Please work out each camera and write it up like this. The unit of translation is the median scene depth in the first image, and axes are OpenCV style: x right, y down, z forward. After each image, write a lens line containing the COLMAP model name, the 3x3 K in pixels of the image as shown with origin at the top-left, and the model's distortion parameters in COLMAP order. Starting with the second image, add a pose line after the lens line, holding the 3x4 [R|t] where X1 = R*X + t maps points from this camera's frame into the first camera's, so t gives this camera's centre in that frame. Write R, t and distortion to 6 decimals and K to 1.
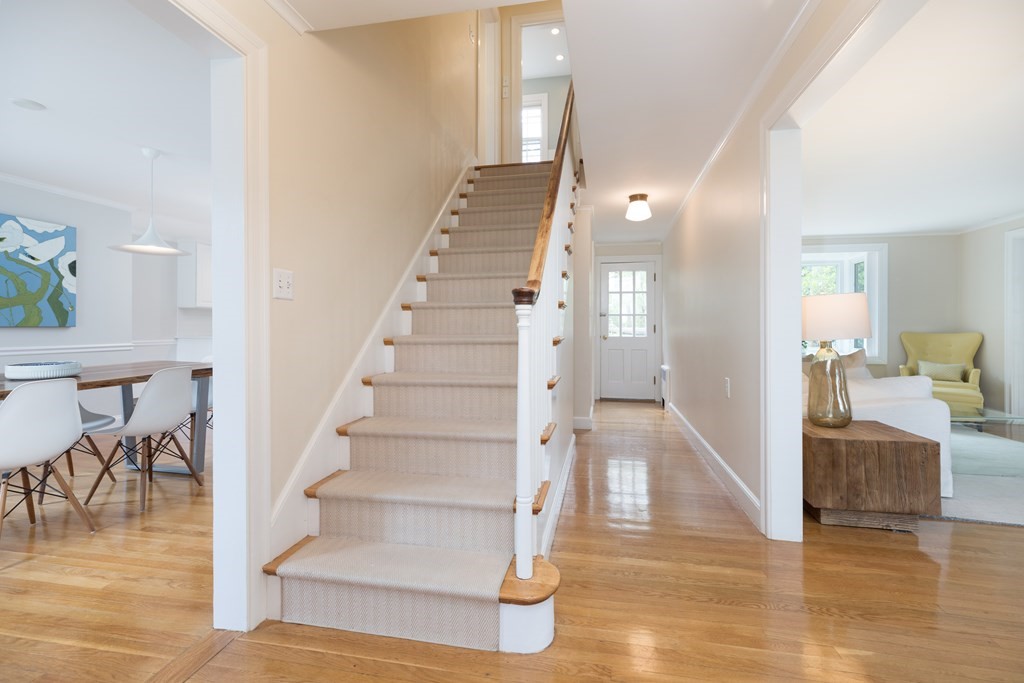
lens RADIAL K [[465.9, 0, 509.5], [0, 465.9, 329.9], [0, 0, 1]] dist [0.010283, 0.000662]
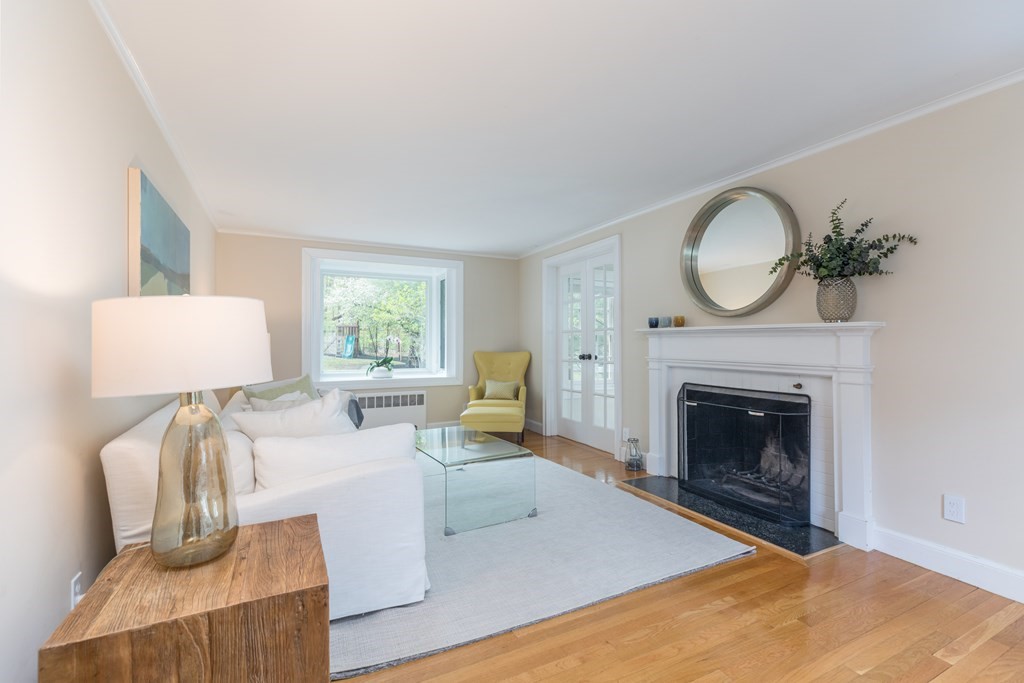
lens RADIAL K [[465.9, 0, 509.5], [0, 465.9, 329.9], [0, 0, 1]] dist [0.010283, 0.000662]
pose [[0.791749, 0.010094, 0.610764, 0.319109], [0.008796, 0.999571, -0.027923, -0.013553], [-0.610784, 0.027481, 0.791321, 0.188915]]
